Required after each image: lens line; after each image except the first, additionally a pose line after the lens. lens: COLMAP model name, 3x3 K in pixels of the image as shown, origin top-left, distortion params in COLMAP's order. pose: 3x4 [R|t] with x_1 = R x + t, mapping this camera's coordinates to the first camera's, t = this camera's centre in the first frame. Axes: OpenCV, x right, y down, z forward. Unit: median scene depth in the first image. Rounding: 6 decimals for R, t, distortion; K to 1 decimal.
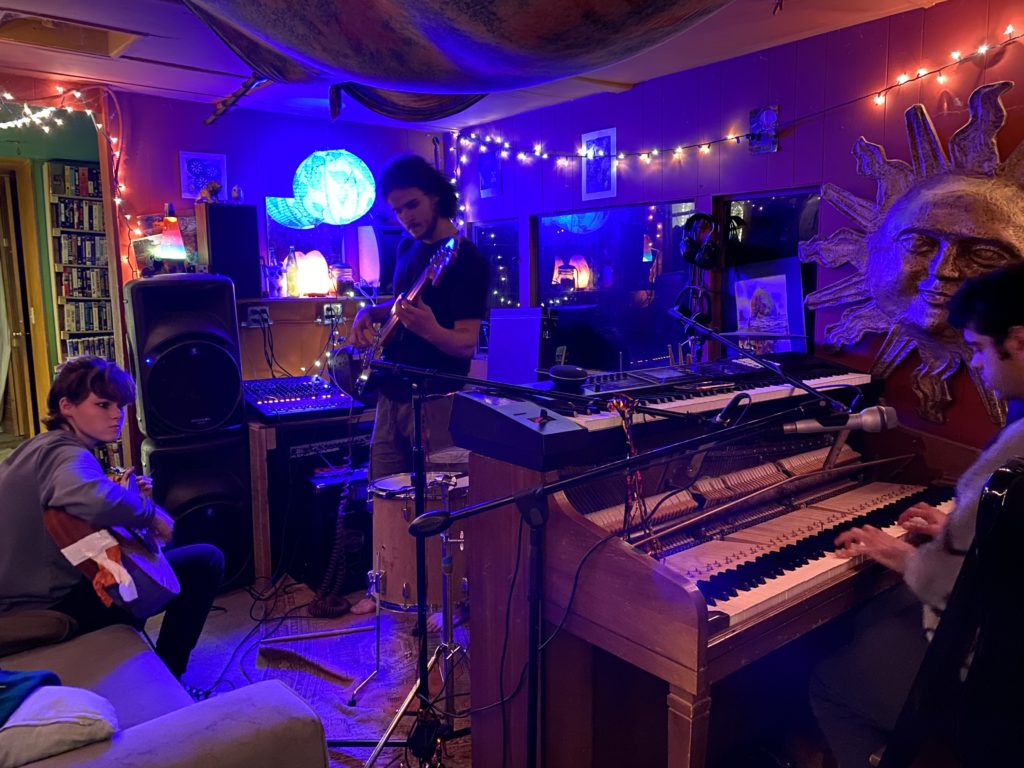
lens RADIAL K [[781.2, 0, 511.4], [0, 781.2, 380.5], [0, 0, 1]] dist [0.016023, -0.005216]
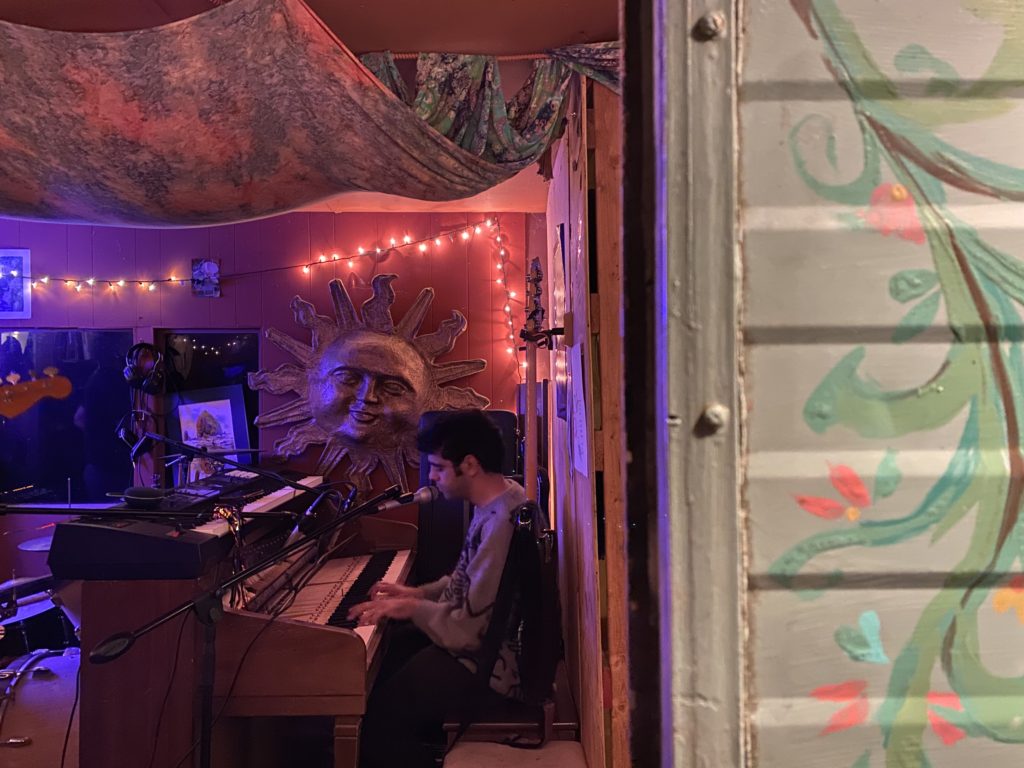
lens RADIAL K [[776.9, 0, 511.0], [0, 776.9, 381.5], [0, 0, 1]] dist [0.045049, -0.045547]
pose [[0.613172, 0.014091, 0.789823, -0.317561], [0.104351, 0.989634, -0.098667, -0.002447], [-0.783027, 0.142919, 0.605346, -0.042383]]
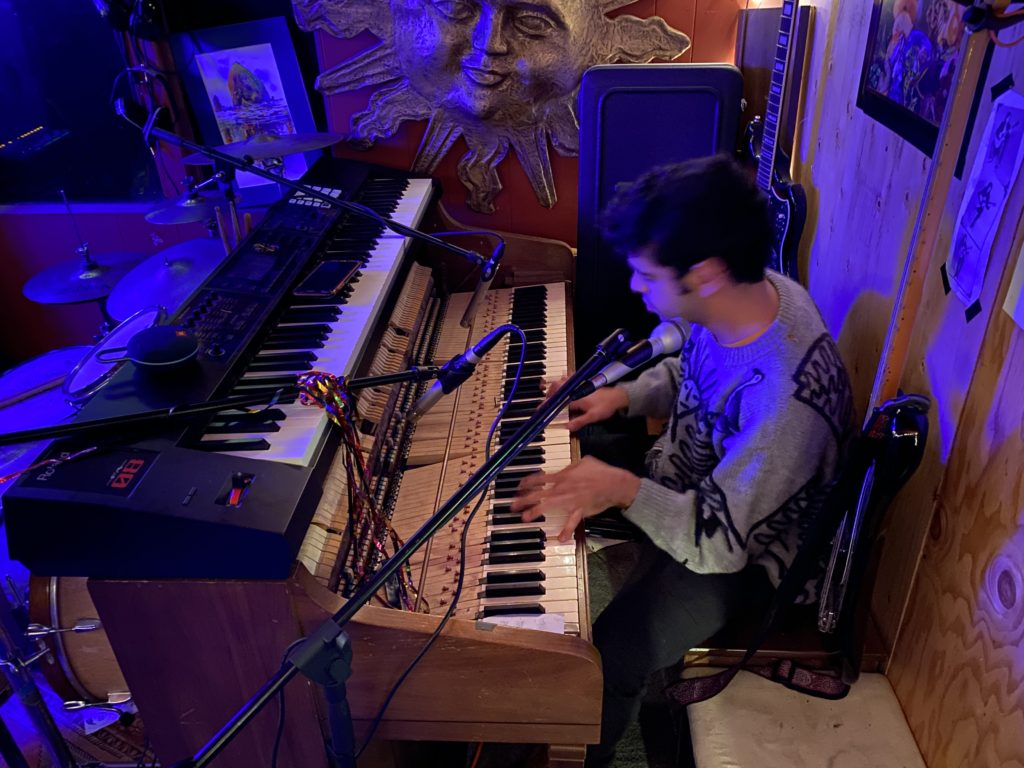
lens RADIAL K [[776.9, 0, 511.0], [0, 776.9, 381.5], [0, 0, 1]] dist [0.045049, -0.045547]
pose [[0.670112, -0.391409, 0.630673, -0.091085], [0.123899, 0.896730, 0.424882, -0.135648], [-0.731846, -0.206579, 0.649405, 0.286429]]
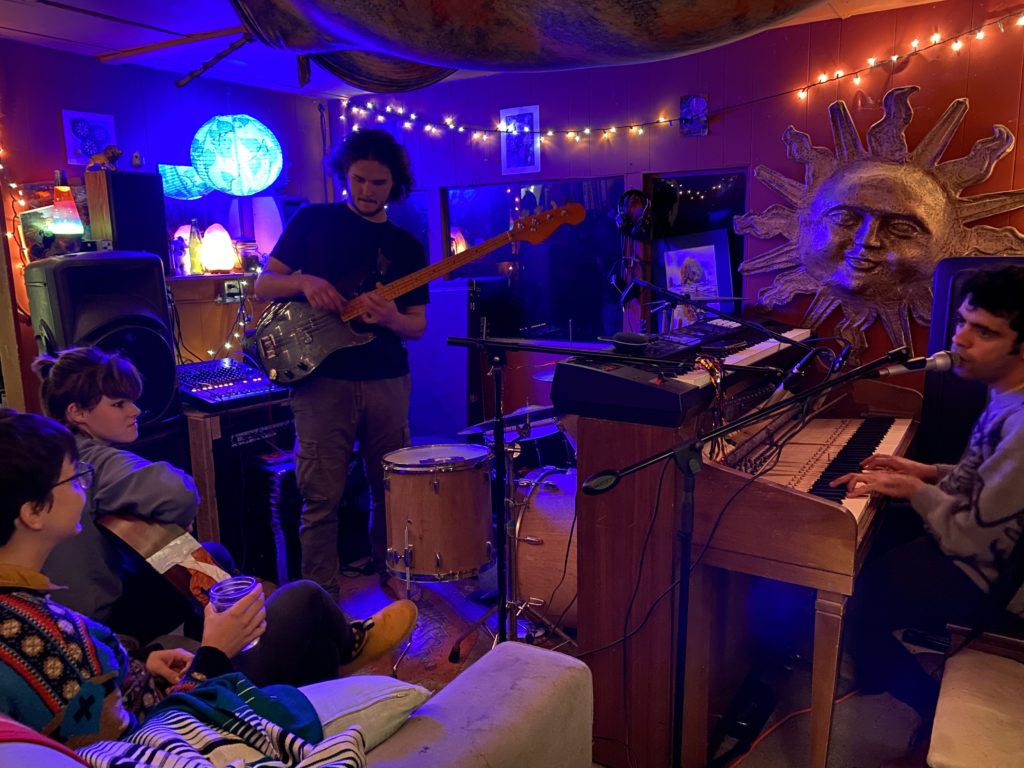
lens RADIAL K [[781.2, 0, 511.4], [0, 781.2, 380.5], [0, 0, 1]] dist [0.016023, -0.005216]
pose [[0.950317, -0.064203, 0.304592, -0.287770], [0.052450, 0.997535, 0.046621, -0.007818], [-0.306834, -0.028329, 0.951341, 0.006250]]
